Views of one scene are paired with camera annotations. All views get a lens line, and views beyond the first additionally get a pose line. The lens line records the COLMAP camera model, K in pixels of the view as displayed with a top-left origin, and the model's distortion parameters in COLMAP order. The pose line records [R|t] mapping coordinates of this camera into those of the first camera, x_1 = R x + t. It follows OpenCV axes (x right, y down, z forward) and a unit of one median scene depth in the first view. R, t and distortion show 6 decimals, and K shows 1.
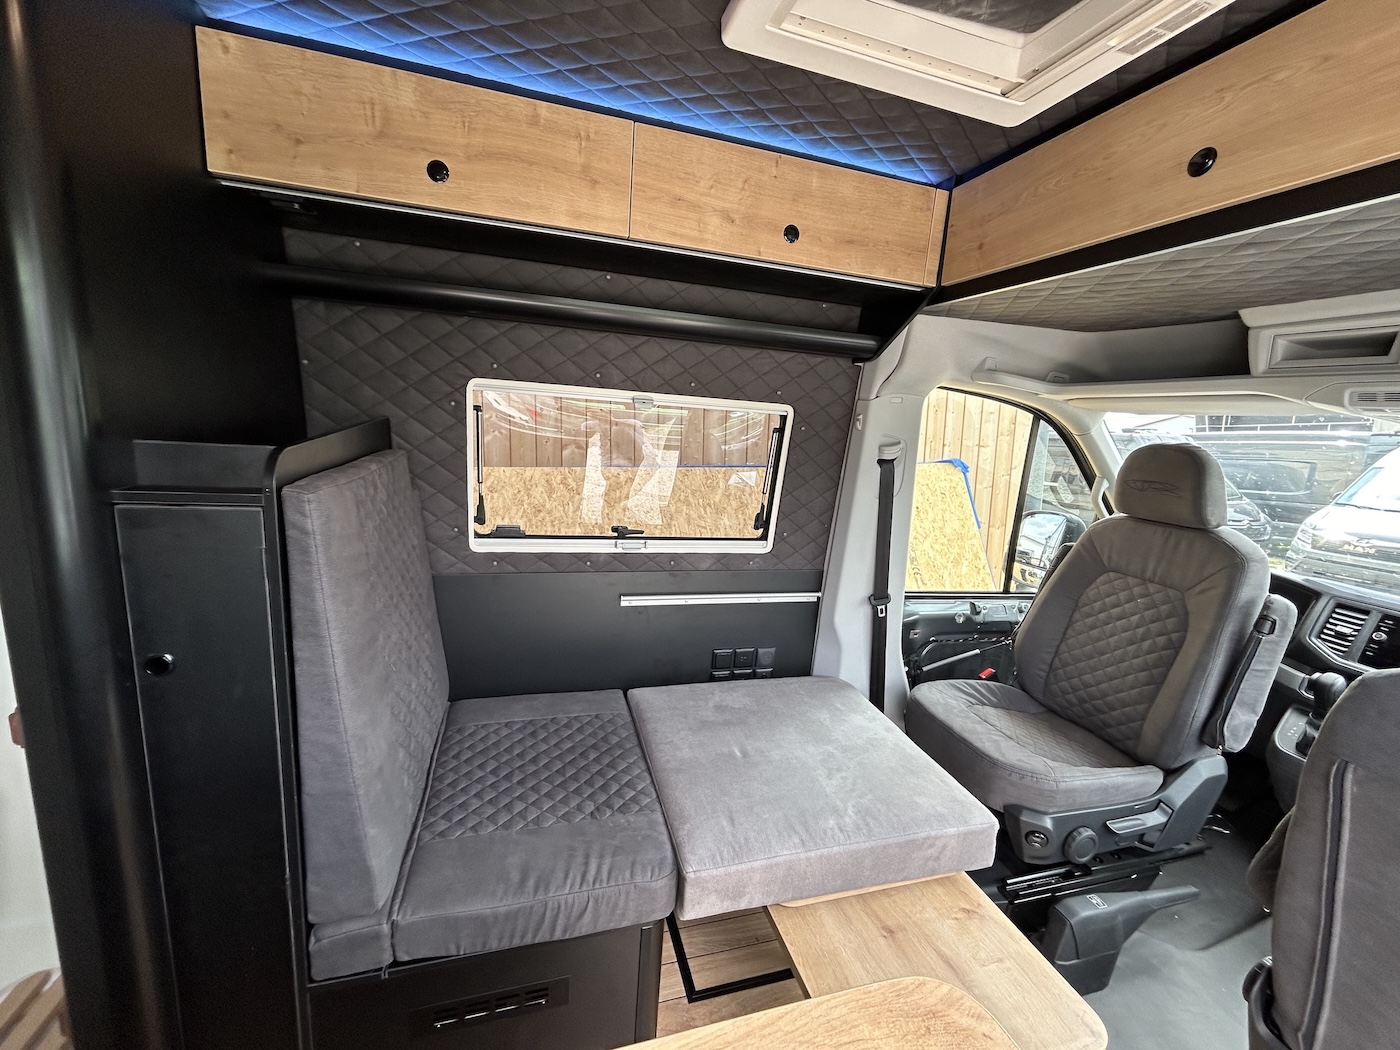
lens RADIAL K [[567.8, 0, 698.9], [0, 567.8, 523.8], [0, 0, 1]] dist [-0.000482, 0.000192]
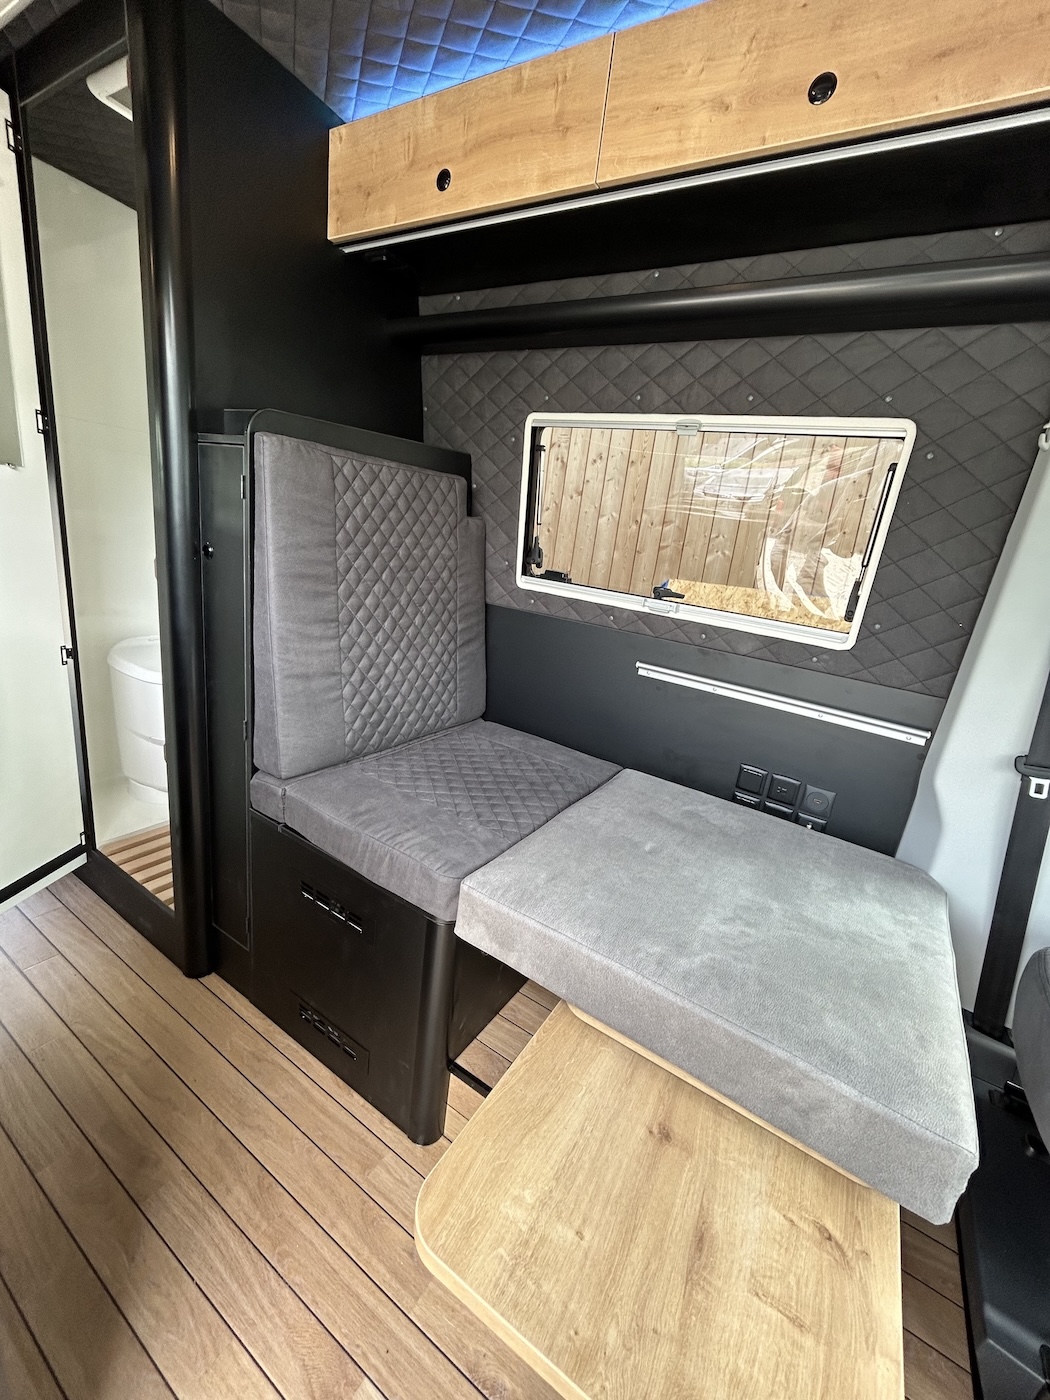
lens RADIAL K [[567.8, 0, 531.3], [0, 567.8, 697.6], [0, 0, 1]] dist [-0.000482, 0.000192]
pose [[0.665332, 0.218646, -0.713811, 0.456138], [-0.219310, 0.971206, 0.093072, 0.153638], [0.713608, 0.094622, 0.694126, 0.297919]]
